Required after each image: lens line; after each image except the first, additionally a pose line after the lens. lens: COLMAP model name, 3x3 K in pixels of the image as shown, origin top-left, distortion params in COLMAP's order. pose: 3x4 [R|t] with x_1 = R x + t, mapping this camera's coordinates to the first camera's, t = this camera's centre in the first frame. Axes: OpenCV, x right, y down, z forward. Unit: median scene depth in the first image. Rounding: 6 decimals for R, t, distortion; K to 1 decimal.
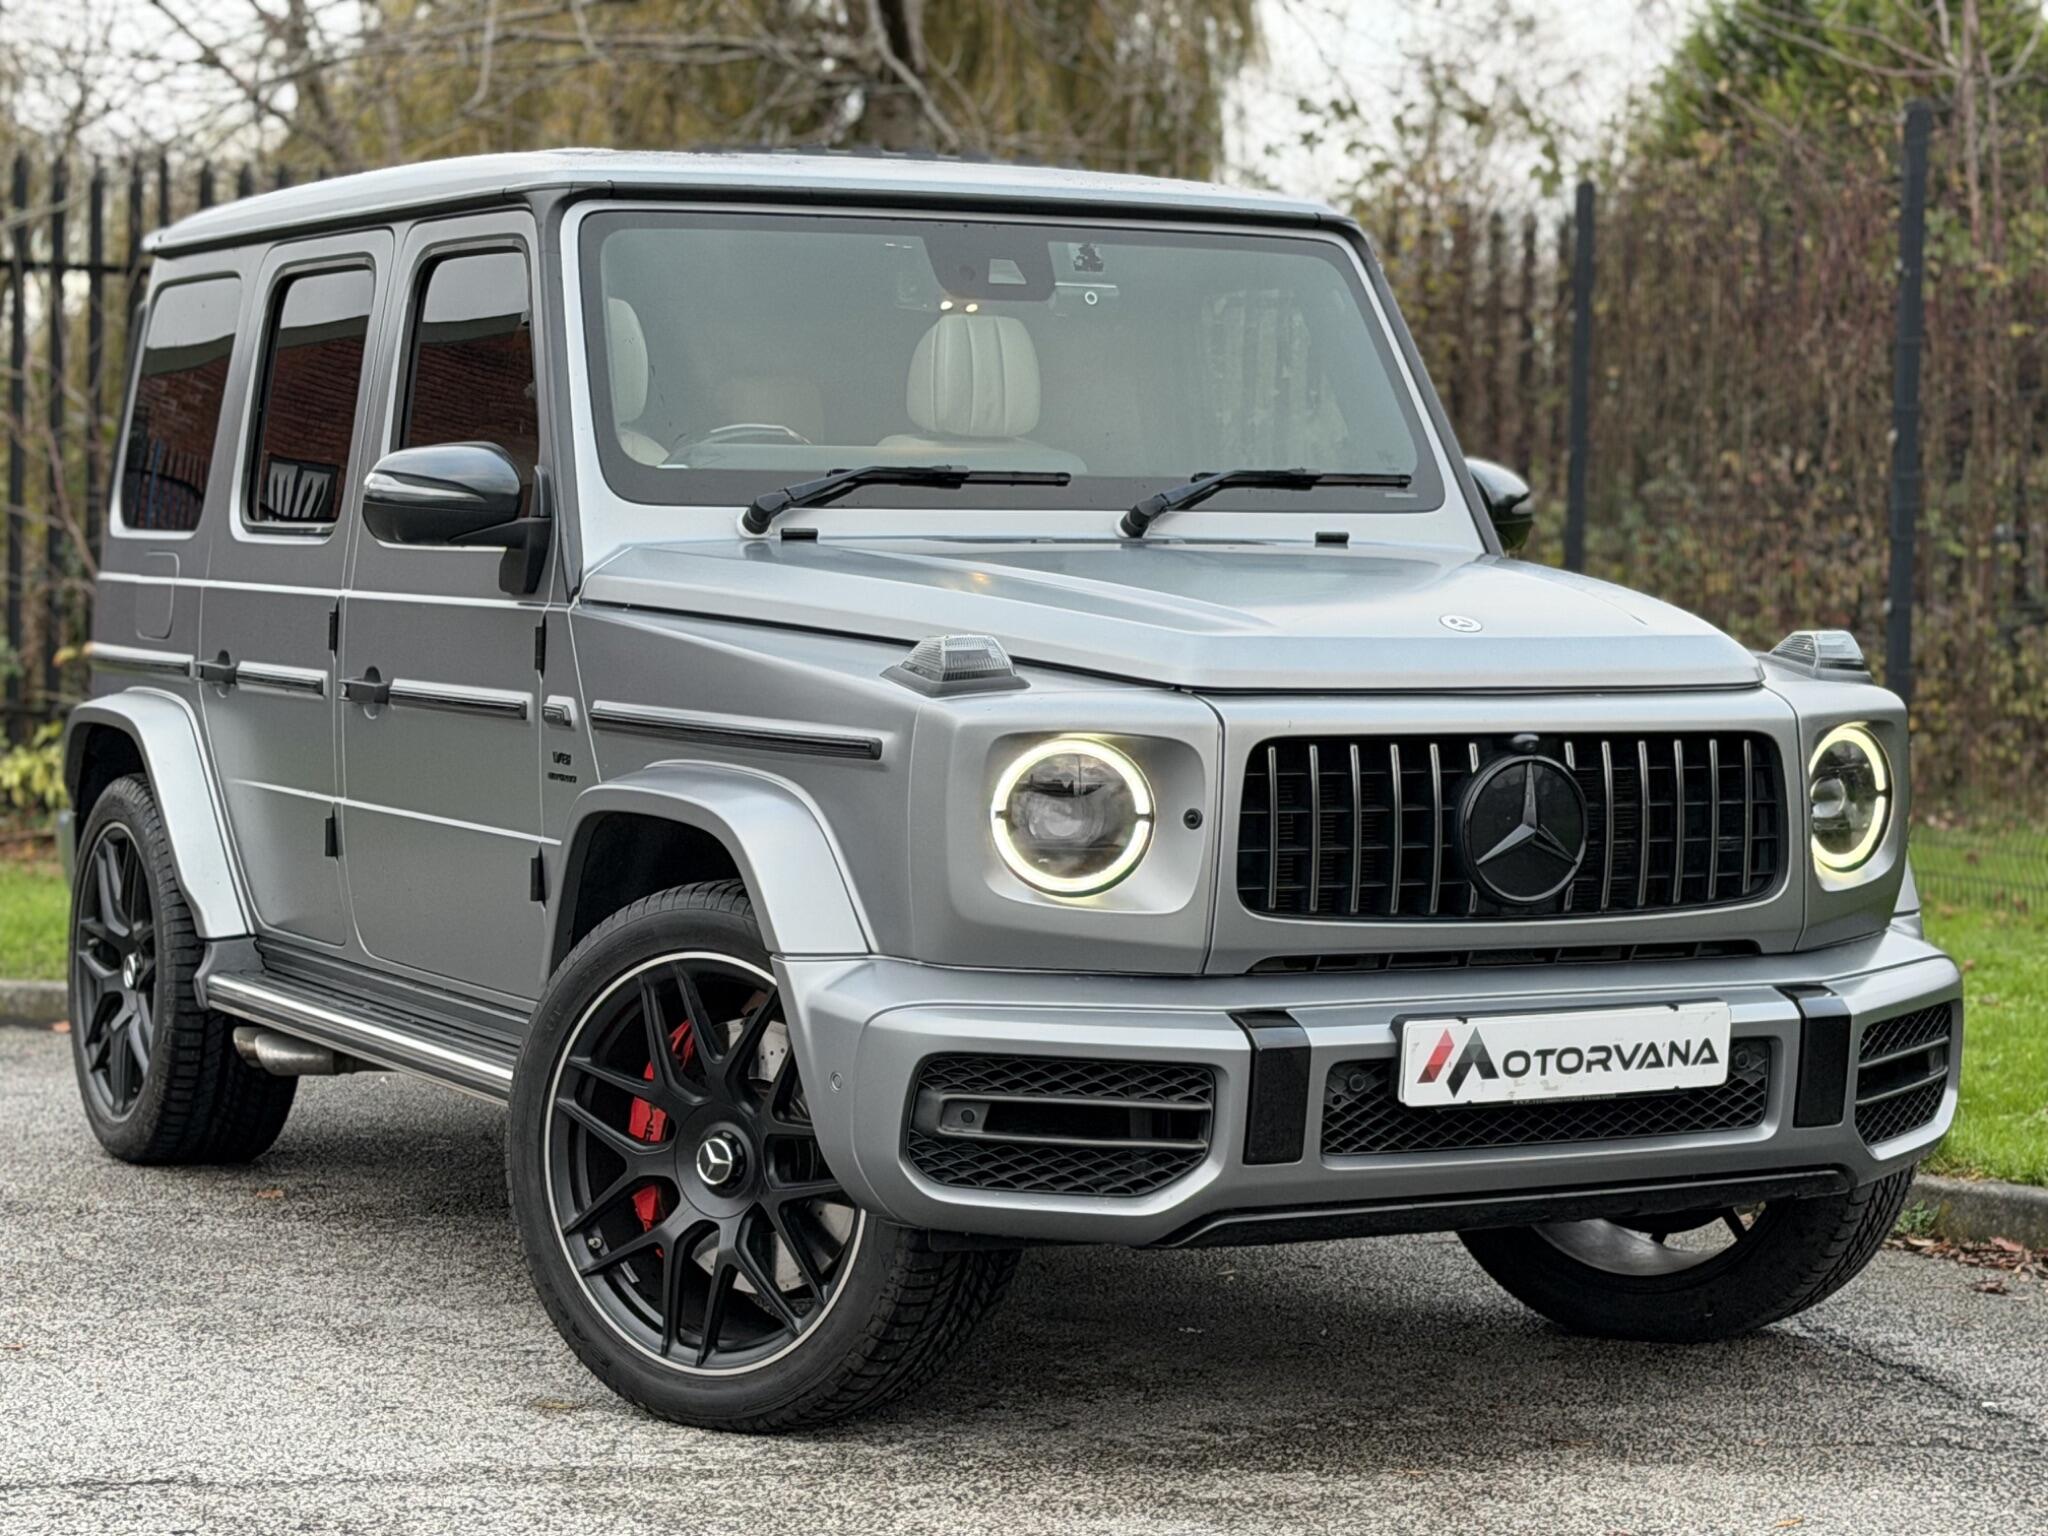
lens RADIAL K [[4665.5, 0, 1024.0], [0, 4665.5, 768.0], [0, 0, 1]] dist [0.131217, 0.078527]
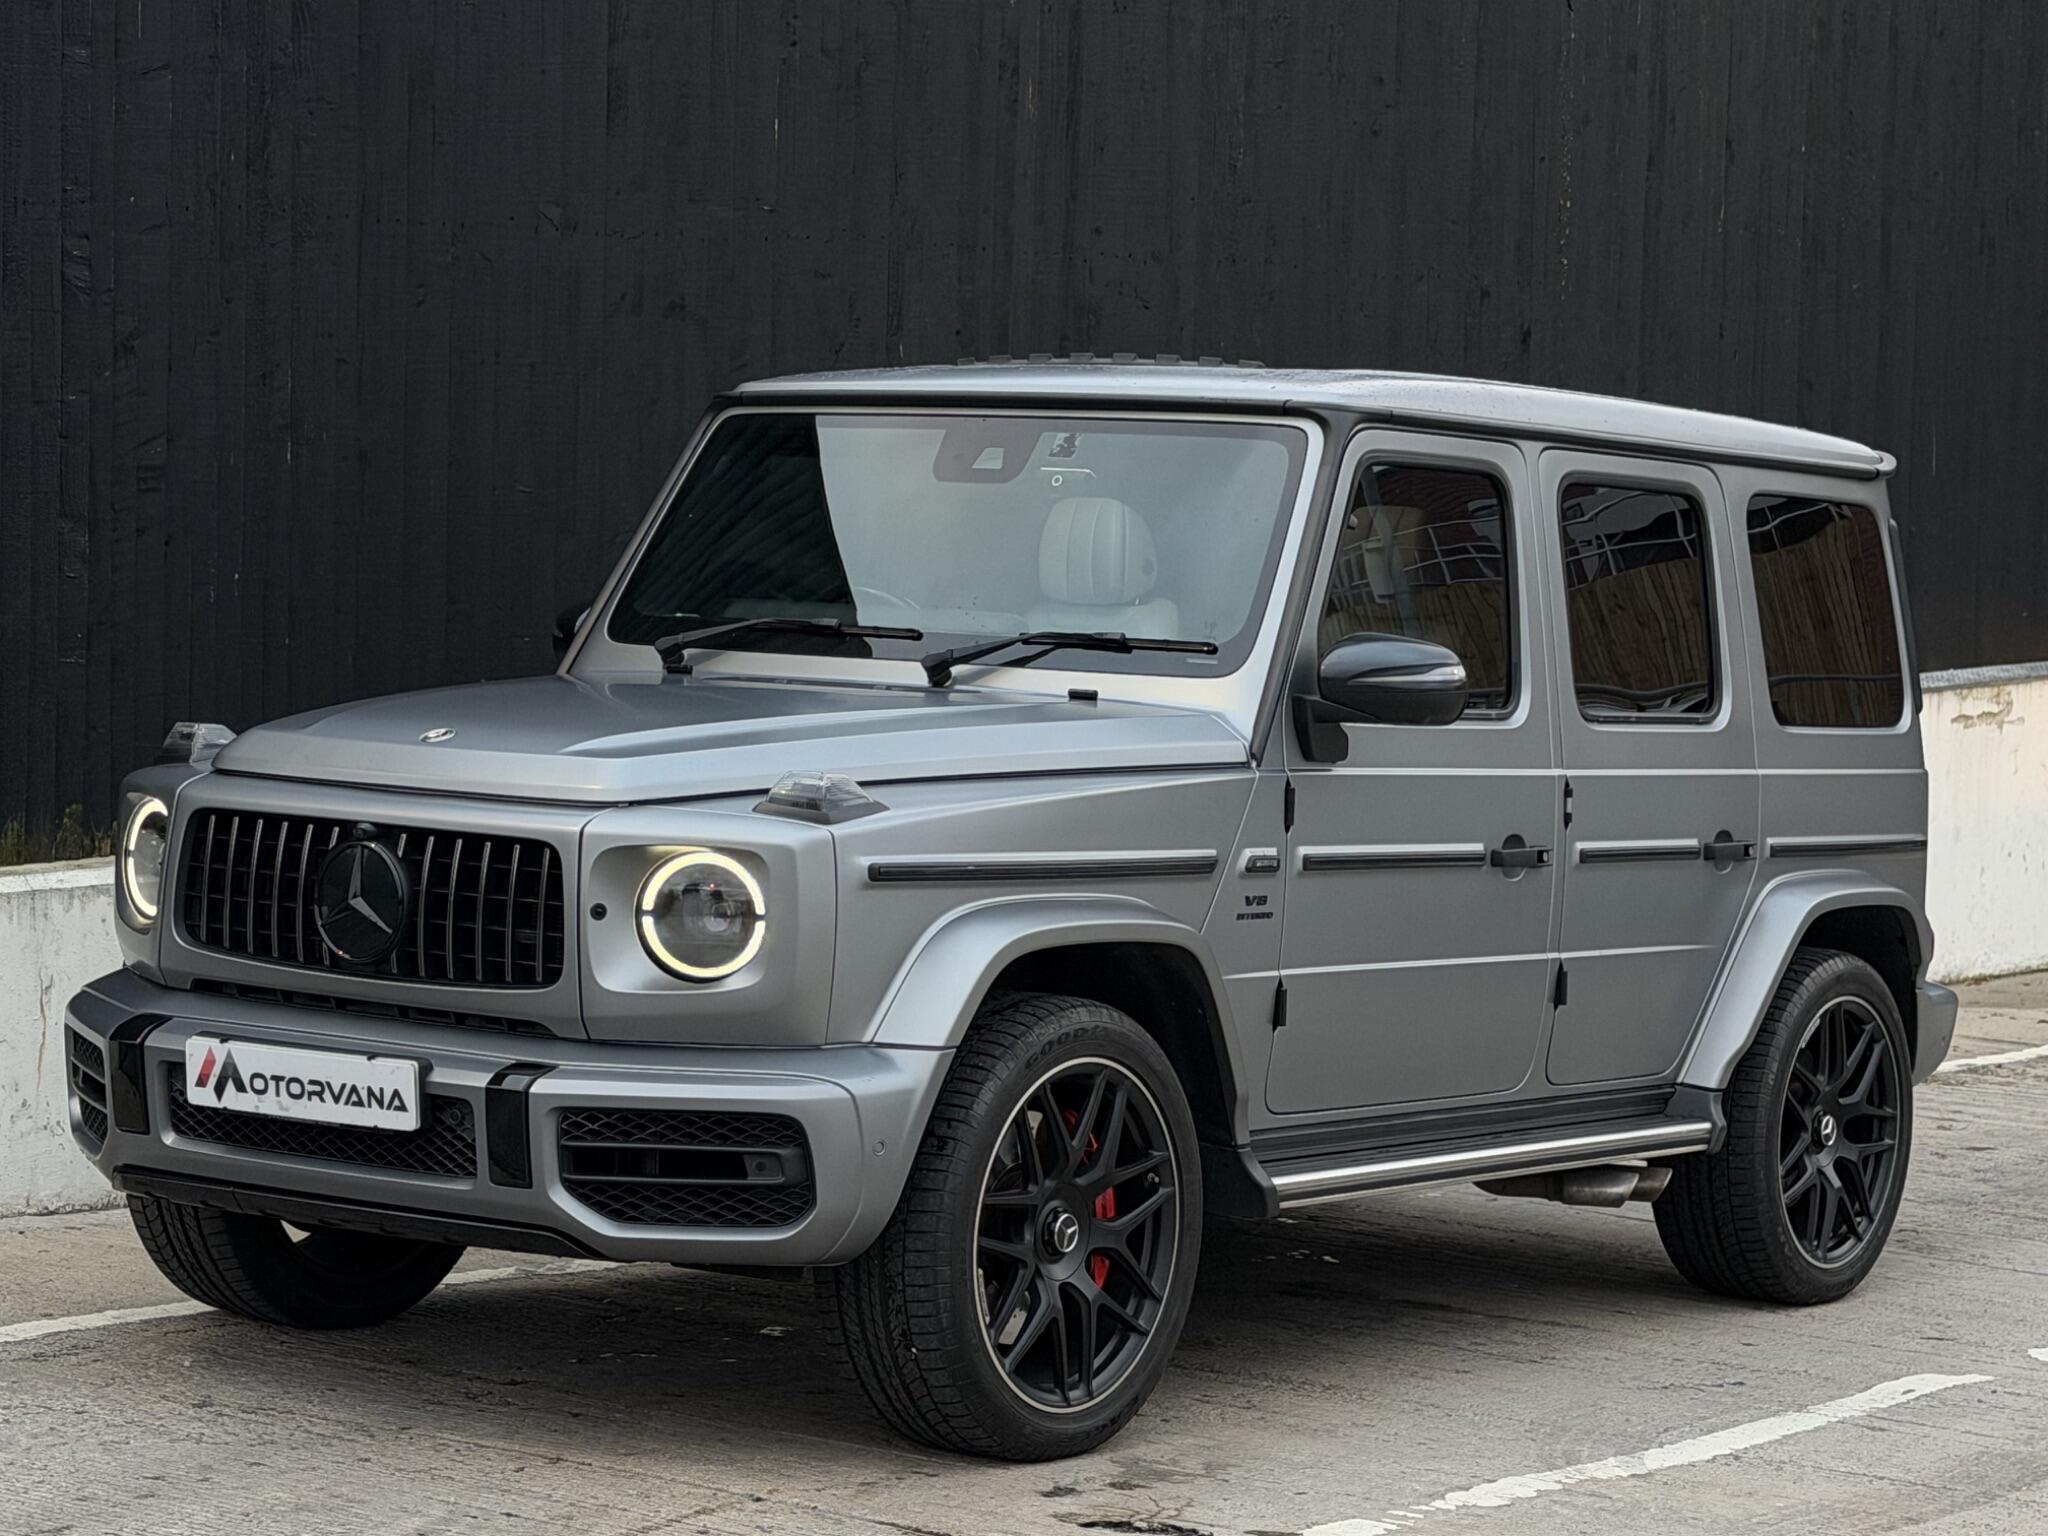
lens RADIAL K [[4622.0, 0, 1024.0], [0, 4622.0, 768.0], [0, 0, 1]] dist [0.115706, 0.629776]
pose [[0.453657, 0.044528, -0.890063, 1.234082], [-0.095053, 0.995471, 0.001353, -0.038770], [0.886093, 0.083990, 0.455835, 0.592229]]
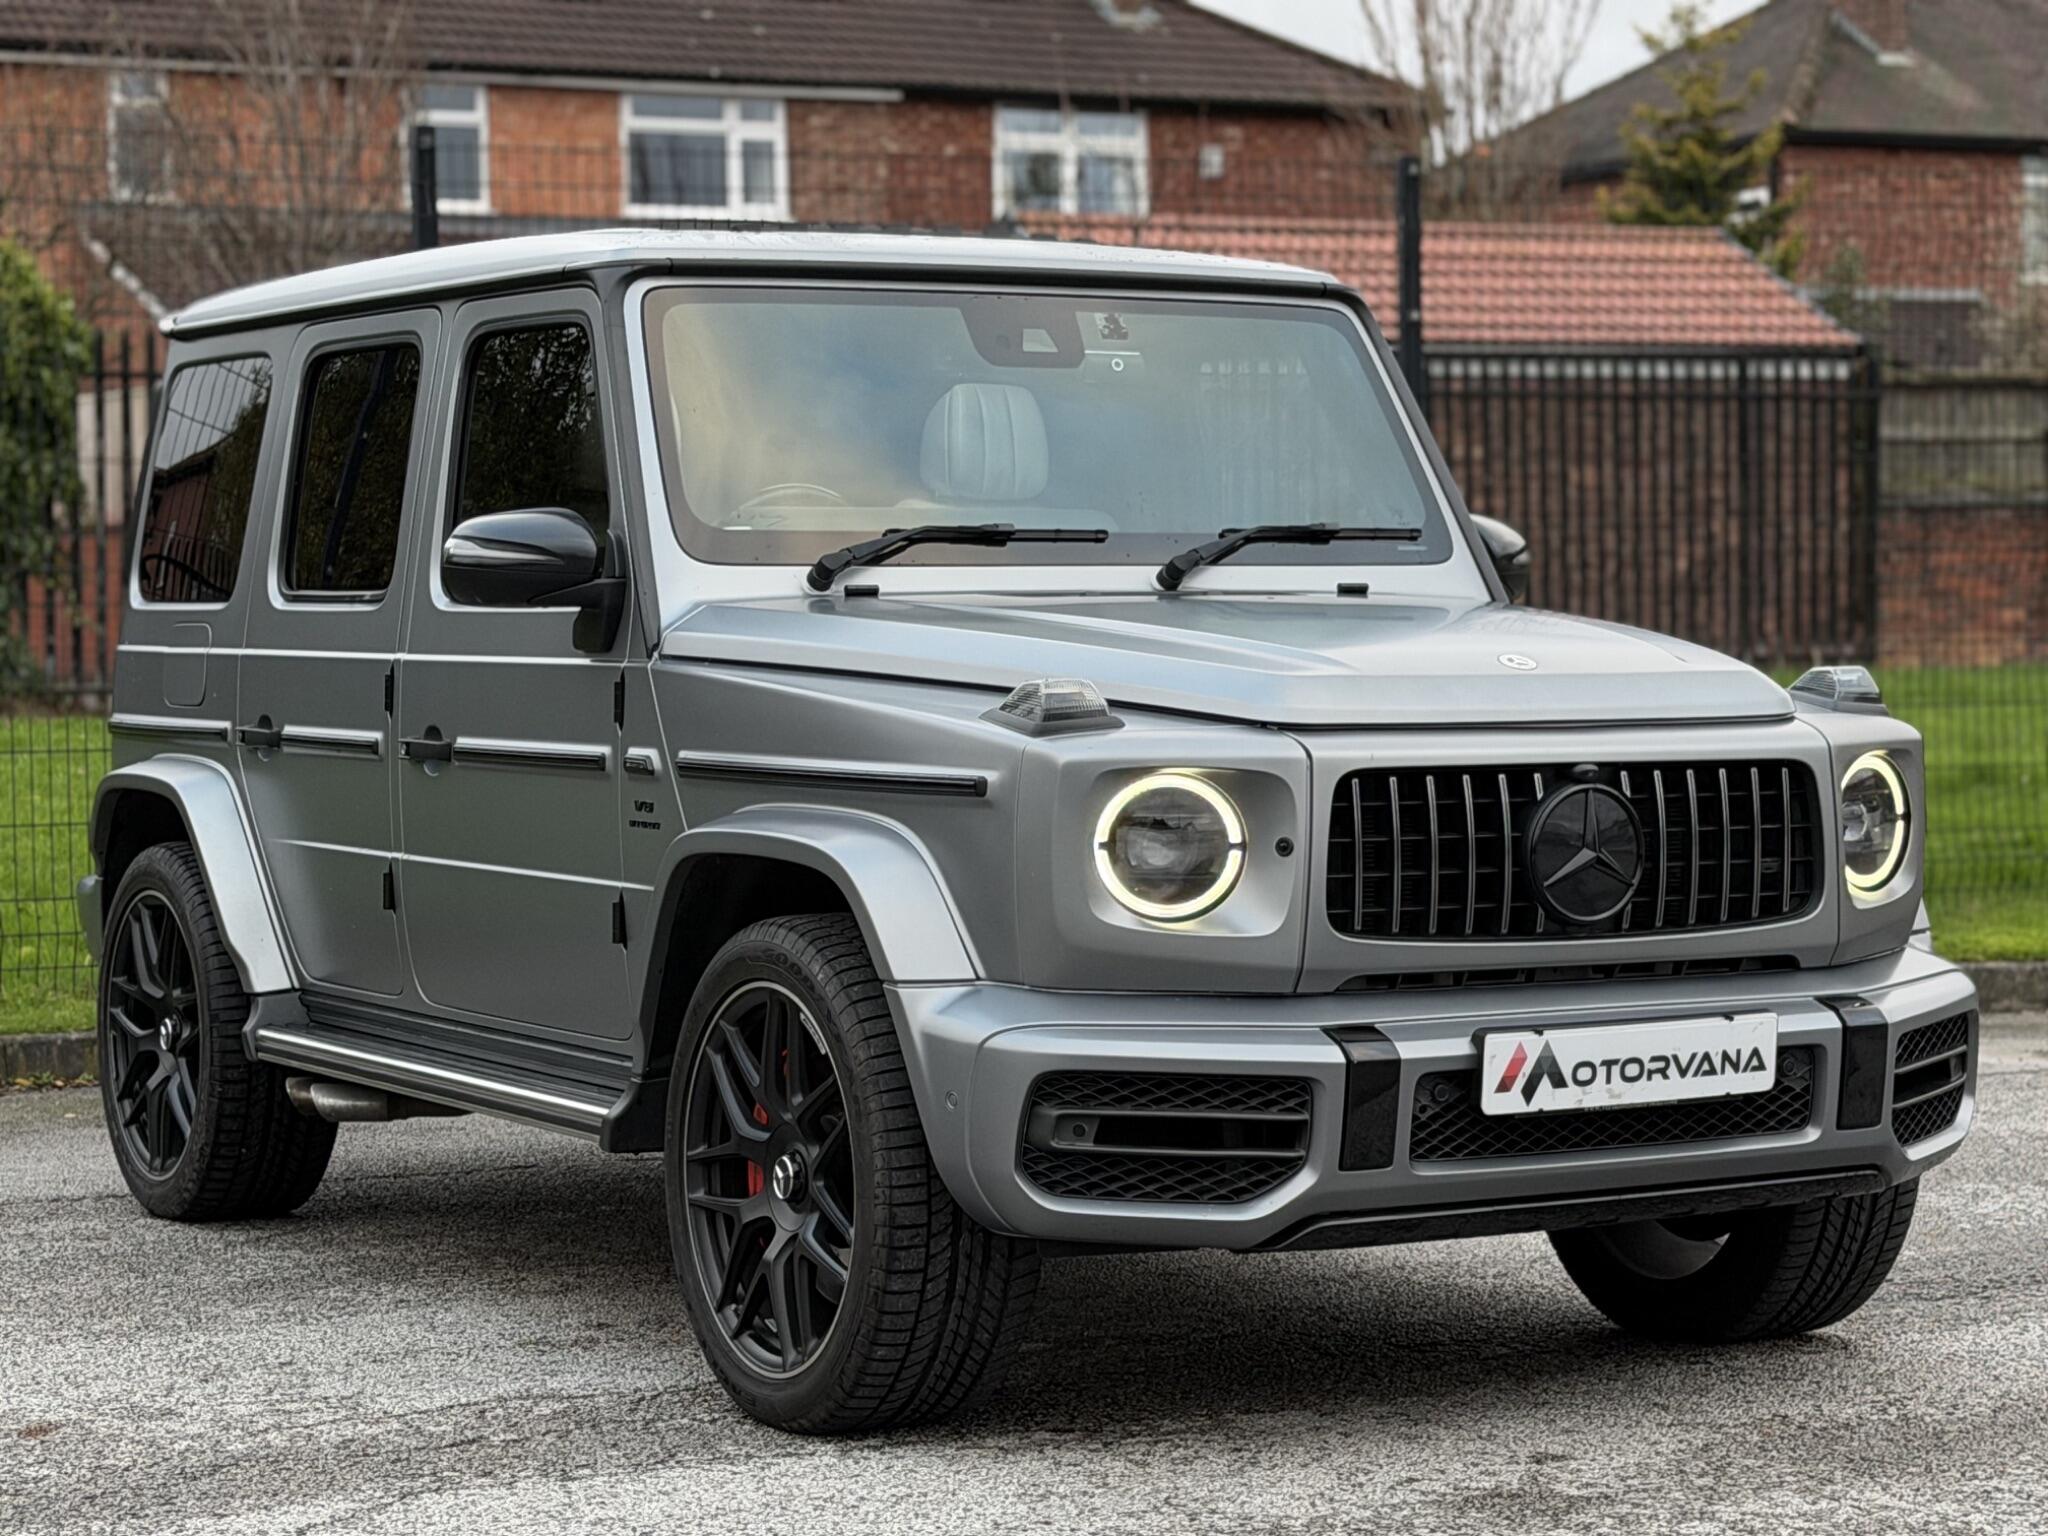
lens RADIAL K [[4665.5, 0, 1024.0], [0, 4665.5, 768.0], [0, 0, 1]] dist [0.131217, 0.078527]
pose [[0.998849, -0.015500, 0.045388, -0.067941], [0.016309, 0.999714, -0.017513, 0.010075], [-0.045104, 0.018233, 0.998816, -0.058184]]
